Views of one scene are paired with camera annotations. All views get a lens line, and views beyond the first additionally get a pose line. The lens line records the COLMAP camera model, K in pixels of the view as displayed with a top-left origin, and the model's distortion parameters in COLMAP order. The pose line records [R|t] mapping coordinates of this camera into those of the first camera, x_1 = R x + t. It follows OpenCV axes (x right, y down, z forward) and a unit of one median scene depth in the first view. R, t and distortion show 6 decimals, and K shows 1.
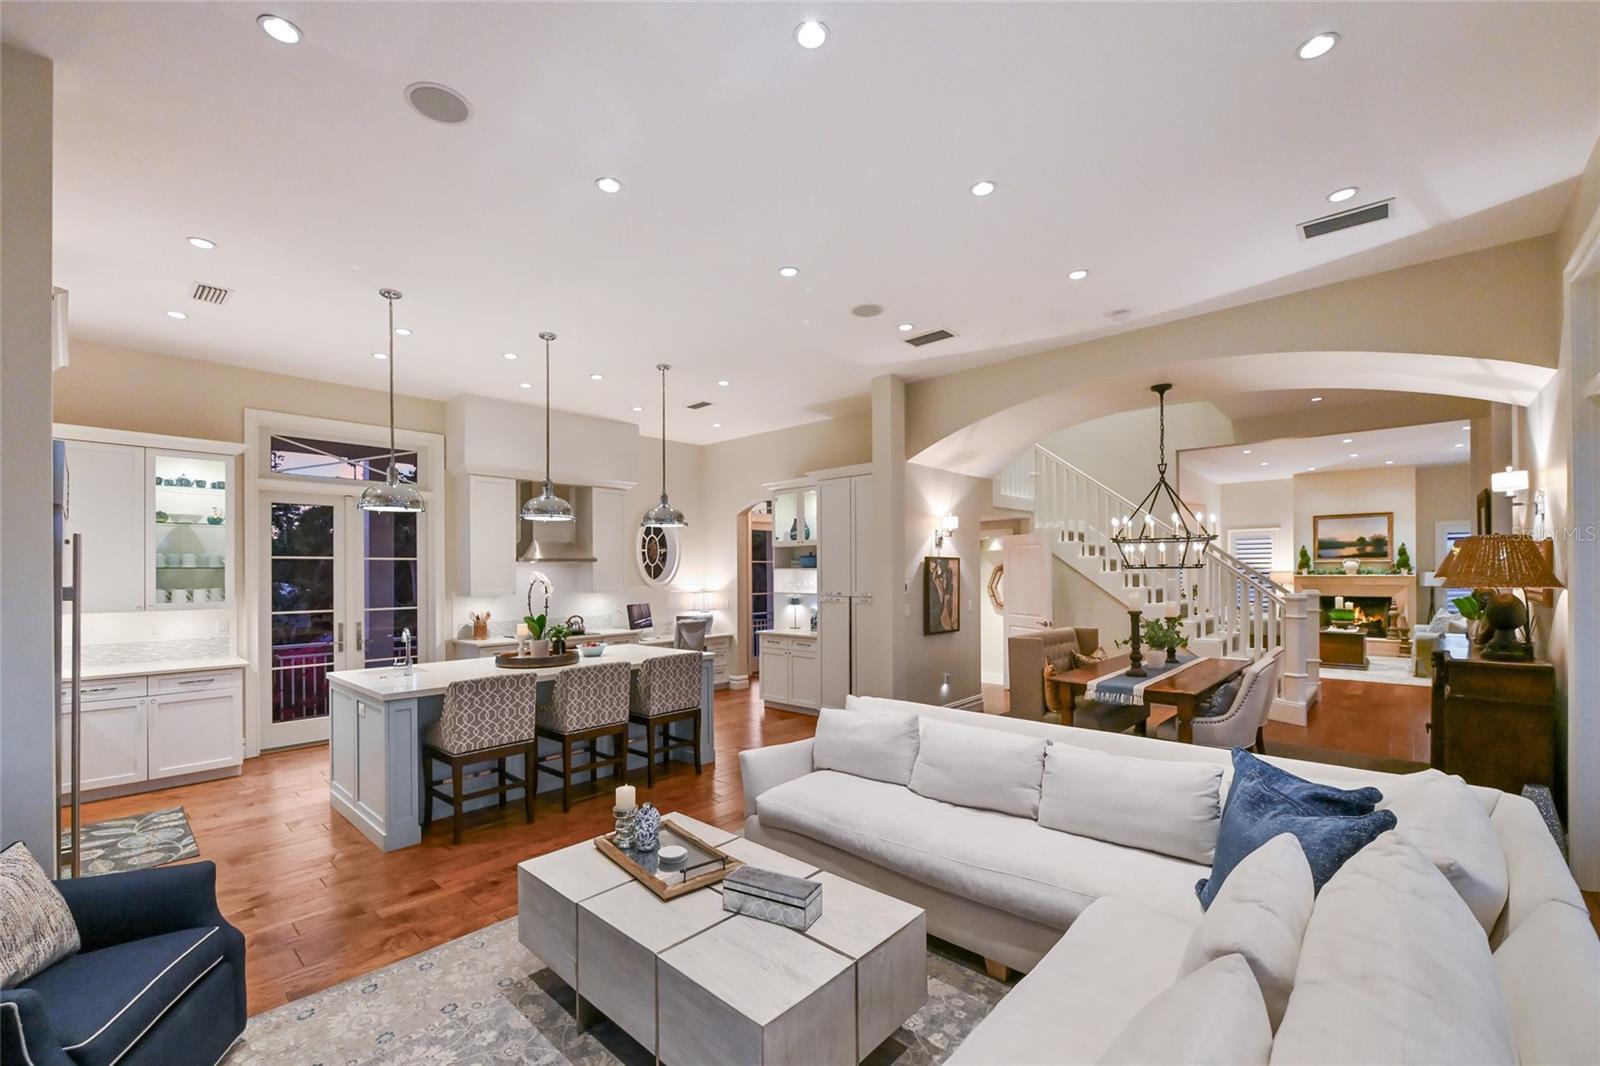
lens RADIAL K [[647.9, 0, 832.7], [0, 647.9, 573.4], [0, 0, 1]] dist [0.000604, -0.001294]
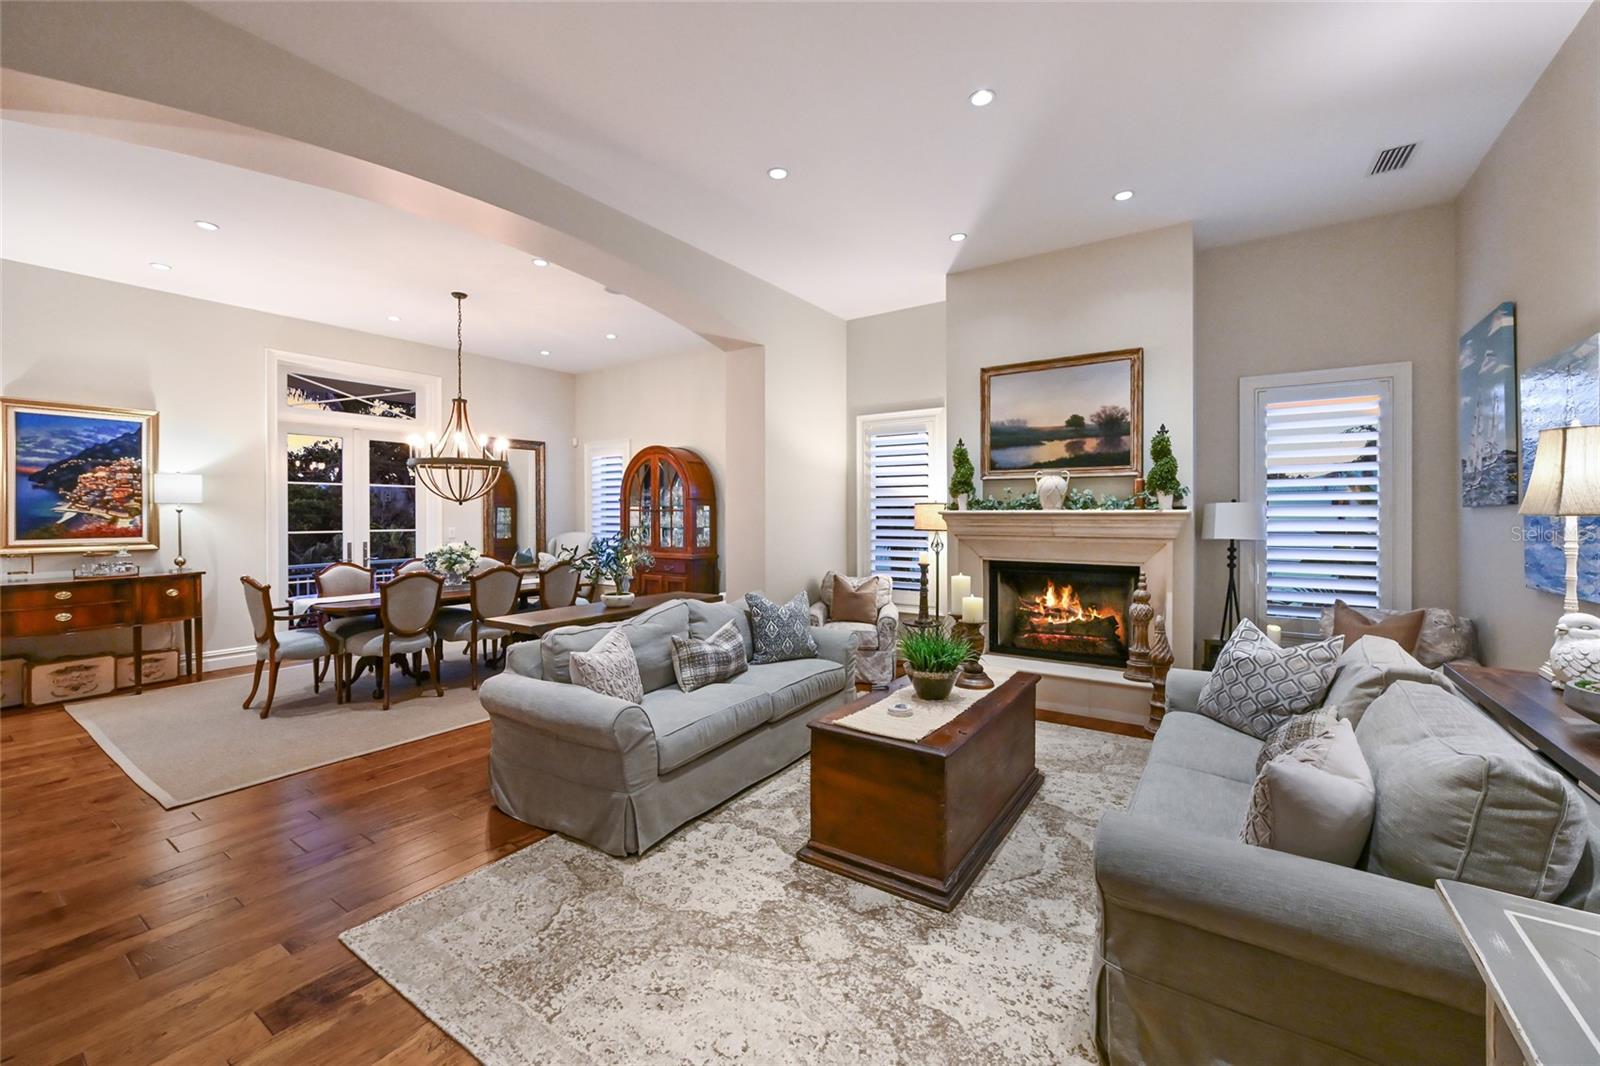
lens RADIAL K [[647.9, 0, 824.2], [0, 647.9, 513.7], [0, 0, 1]] dist [0.000604, -0.001294]
pose [[0.990418, 0.009331, 0.137790, 0.616035], [-0.009576, 0.999954, 0.001114, 0.005572], [-0.137773, -0.002423, 0.990461, 0.634054]]
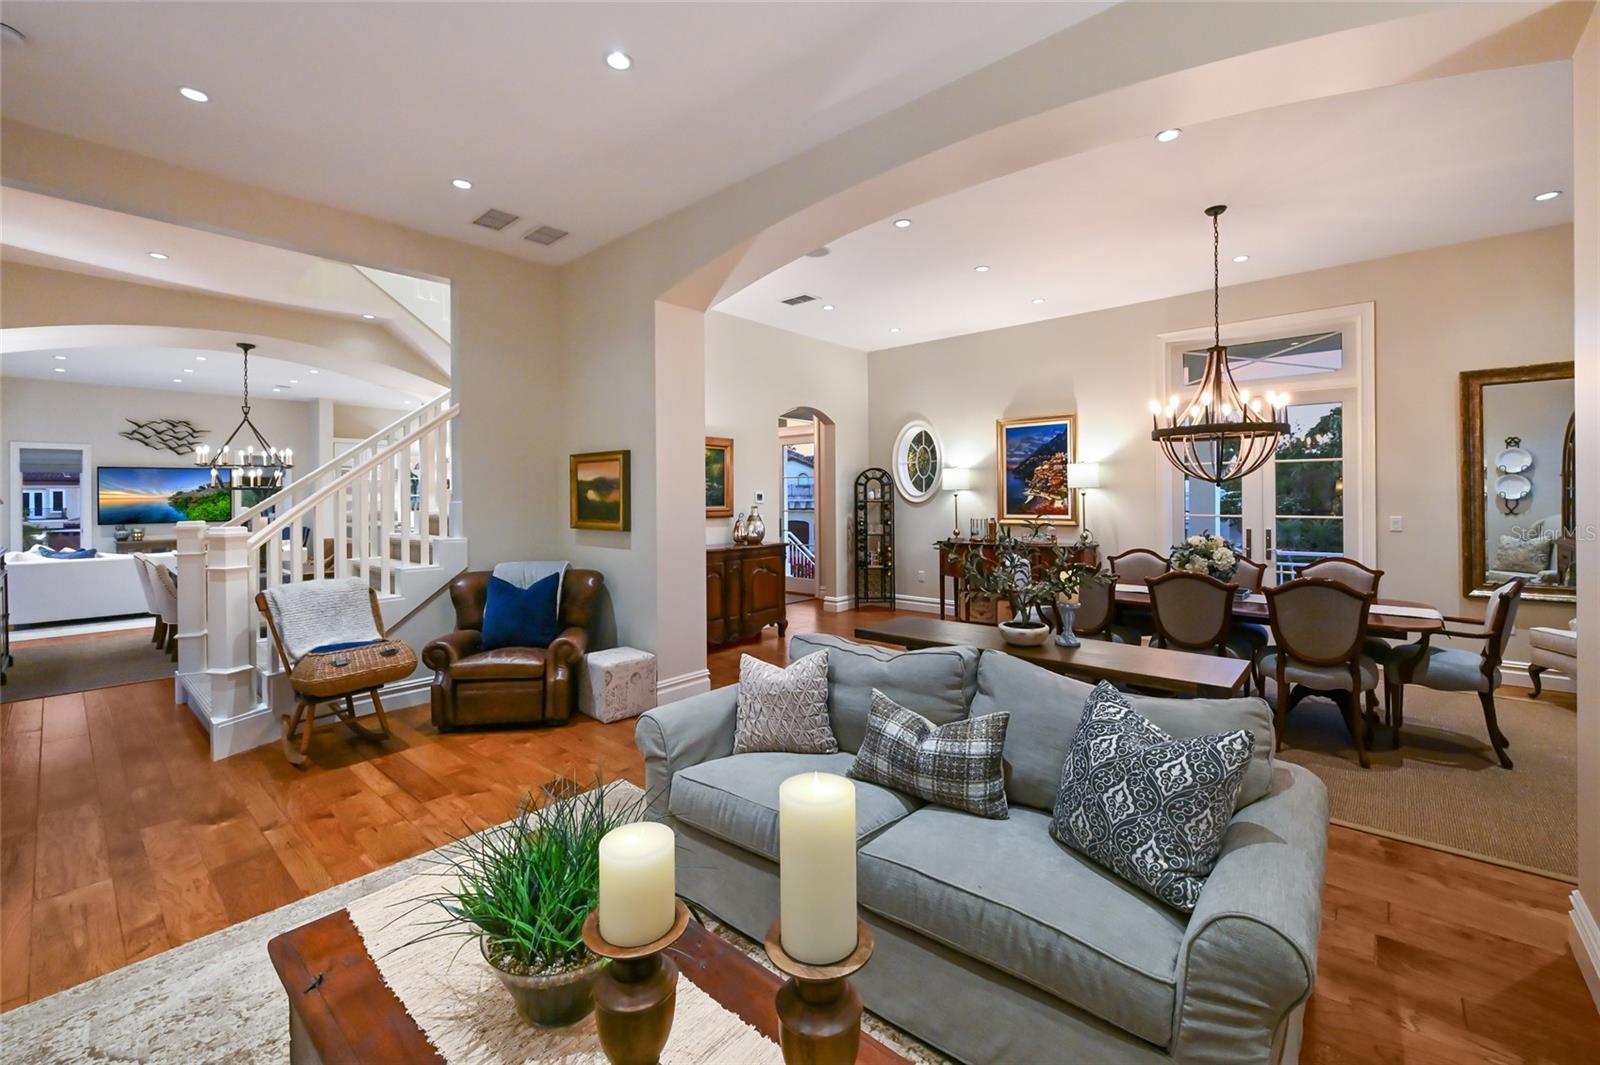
lens RADIAL K [[653.9, 0, 778.3], [0, 653.9, 494.4], [0, 0, 1]] dist [-0.001090, -0.000061]
pose [[-0.017696, 0.011272, -0.999780, 0.790072], [0.010042, 0.999888, 0.011095, -0.000139], [0.999793, -0.009843, -0.017807, 0.911109]]
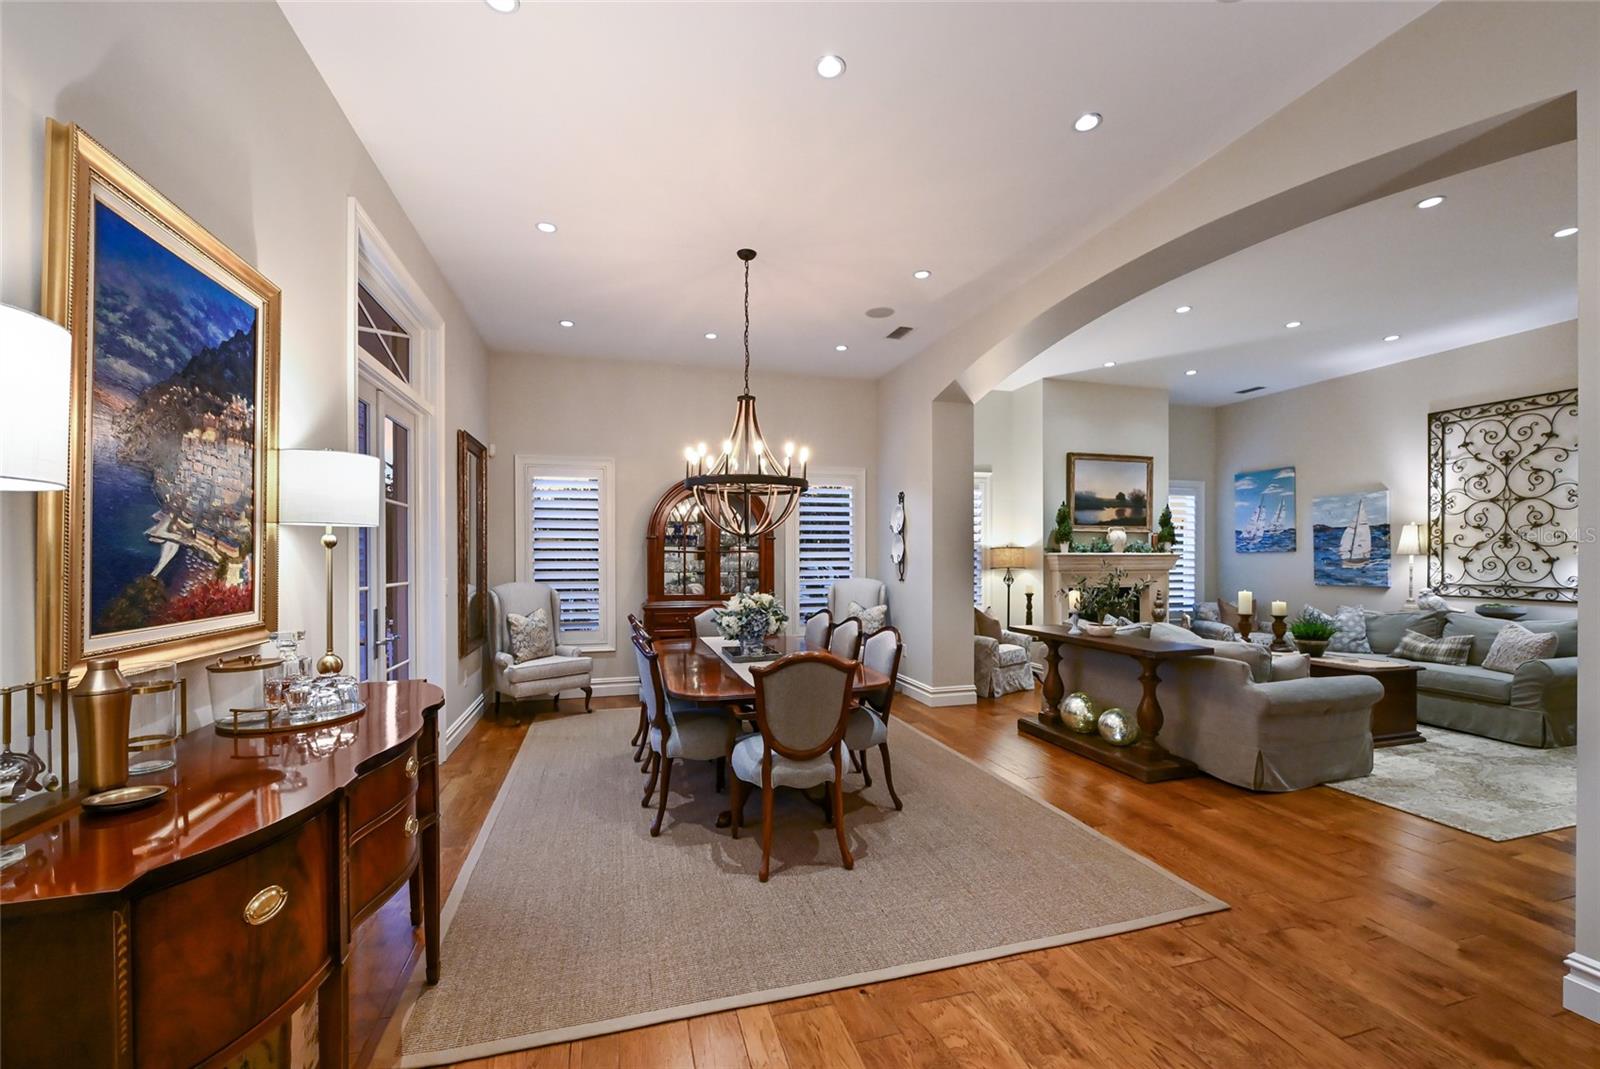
lens RADIAL K [[647.9, 0, 808.4], [0, 647.9, 558.1], [0, 0, 1]] dist [0.000604, -0.001294]
pose [[0.521828, 0.008676, 0.853006, 0.122604], [-0.005657, 0.999961, -0.006710, 0.013536], [-0.853032, -0.001324, 0.521857, 0.941705]]
